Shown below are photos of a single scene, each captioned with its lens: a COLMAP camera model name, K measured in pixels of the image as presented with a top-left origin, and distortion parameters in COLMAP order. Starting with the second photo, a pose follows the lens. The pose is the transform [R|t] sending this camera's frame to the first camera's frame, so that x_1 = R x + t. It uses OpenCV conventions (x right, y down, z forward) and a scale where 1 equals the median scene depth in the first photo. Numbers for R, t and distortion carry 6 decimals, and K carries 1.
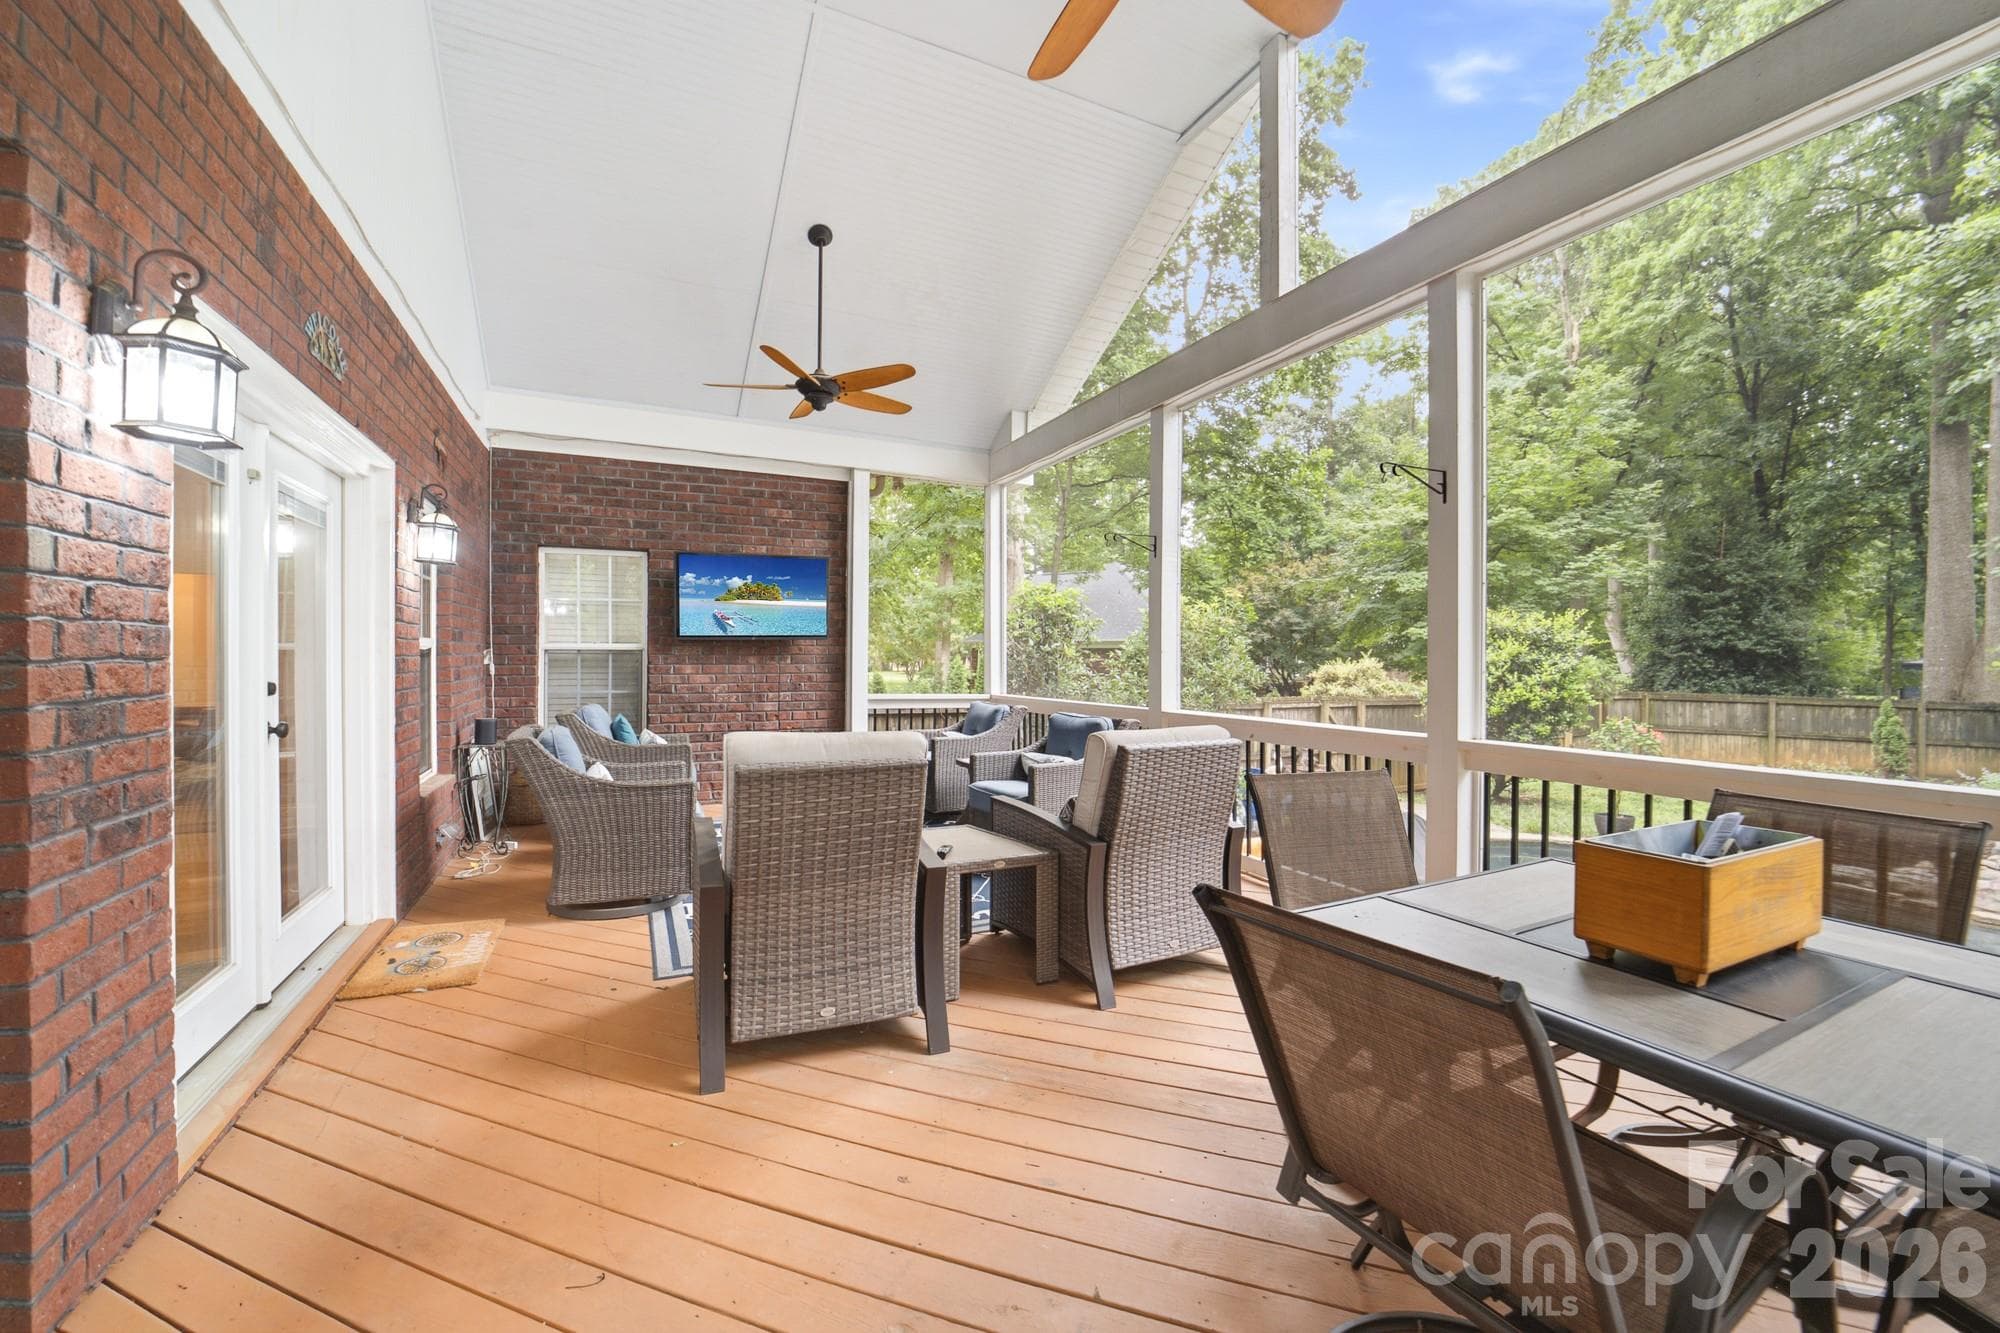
lens RADIAL K [[807.4, 0, 999.6], [0, 807.4, 663.7], [0, 0, 1]] dist [-0.017299, 0.000290]
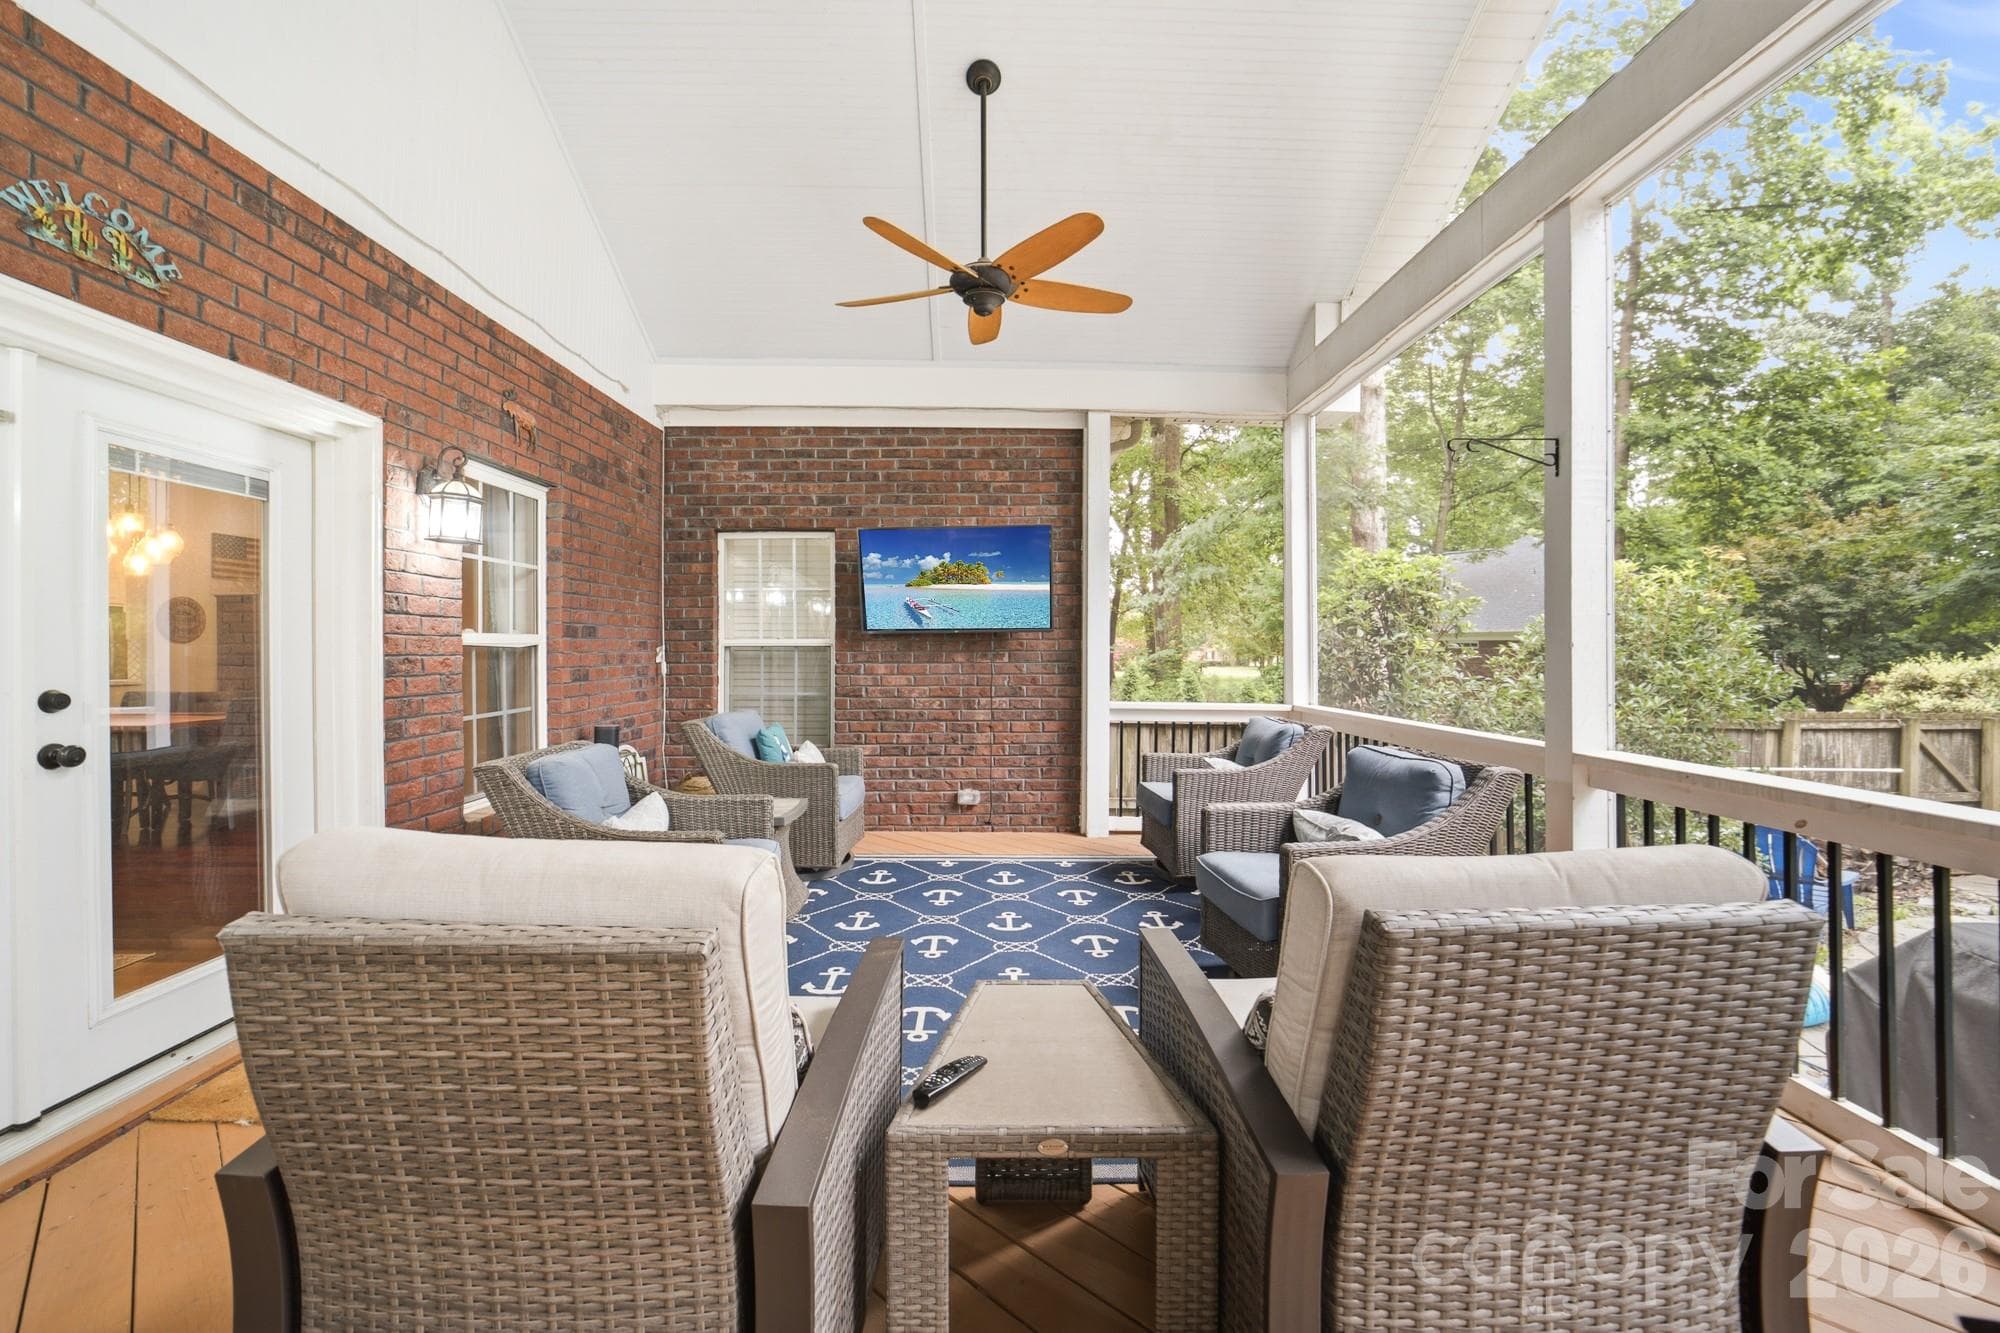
lens RADIAL K [[777.2, 0, 979.6], [0, 777.2, 651.3], [0, 0, 1]] dist [-0.021294, 0.004225]
pose [[0.885379, -0.001576, -0.464868, 0.074752], [-0.002252, 0.999968, -0.007680, -0.004851], [0.464865, 0.007847, 0.885347, 0.297792]]
